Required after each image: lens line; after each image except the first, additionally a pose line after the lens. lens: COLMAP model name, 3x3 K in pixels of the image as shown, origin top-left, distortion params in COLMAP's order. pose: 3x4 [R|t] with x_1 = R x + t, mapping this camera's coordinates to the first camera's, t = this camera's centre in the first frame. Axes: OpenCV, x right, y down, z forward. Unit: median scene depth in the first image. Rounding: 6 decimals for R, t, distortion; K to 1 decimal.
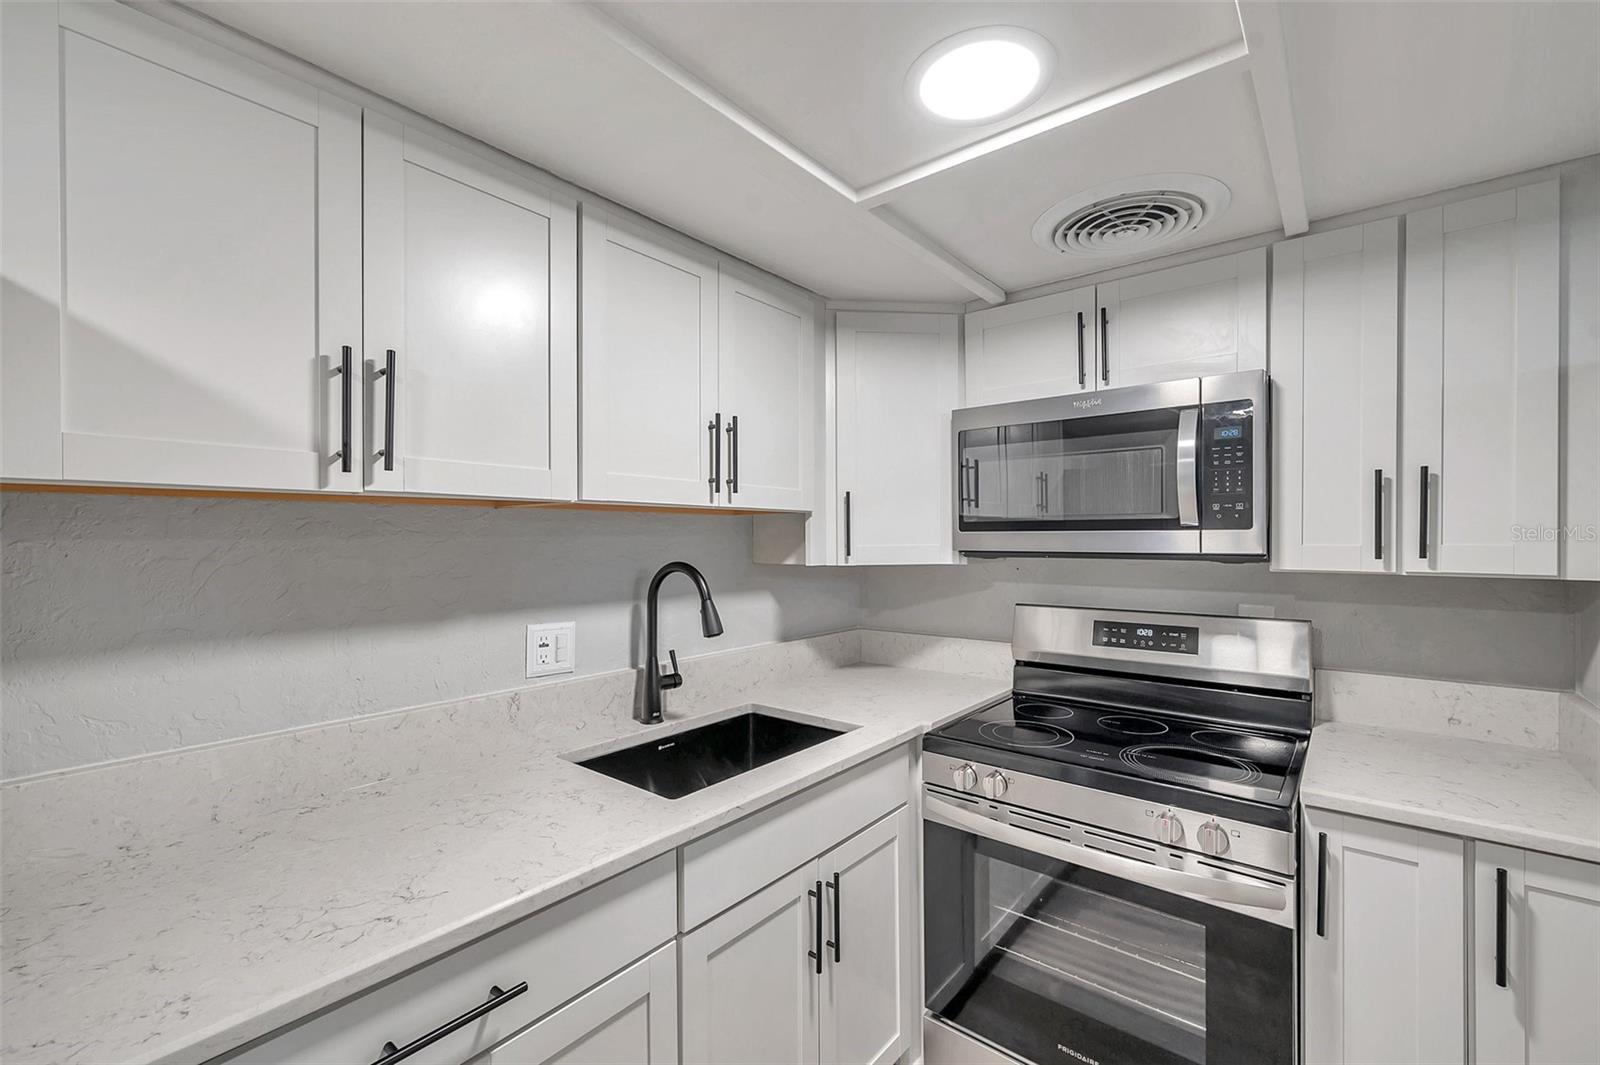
lens RADIAL K [[686.0, 0, 801.7], [0, 686.0, 537.2], [0, 0, 1]] dist [-0.000317, 0.000320]
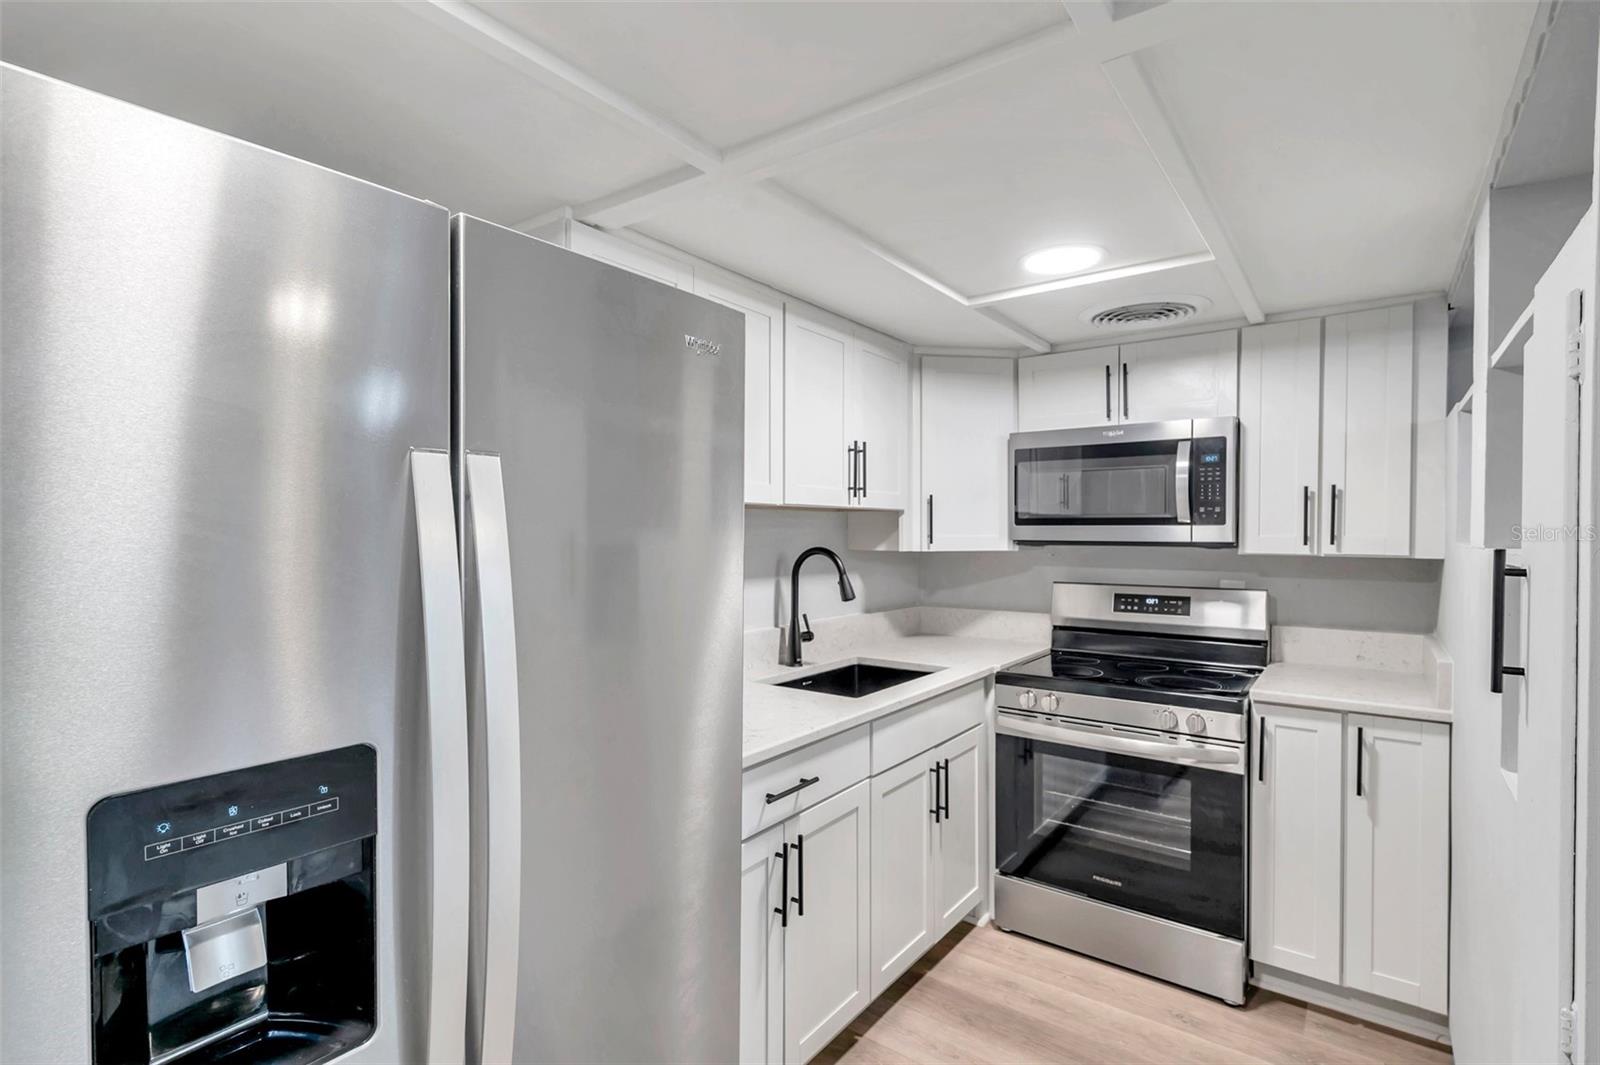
lens RADIAL K [[775.8, 0, 798.5], [0, 775.8, 538.4], [0, 0, 1]] dist [-0.005925, -0.000161]
pose [[0.998935, 0.004122, 0.045949, -0.324013], [-0.004482, 0.999960, 0.007733, 0.007874], [-0.045915, -0.007931, 0.998914, -0.599183]]
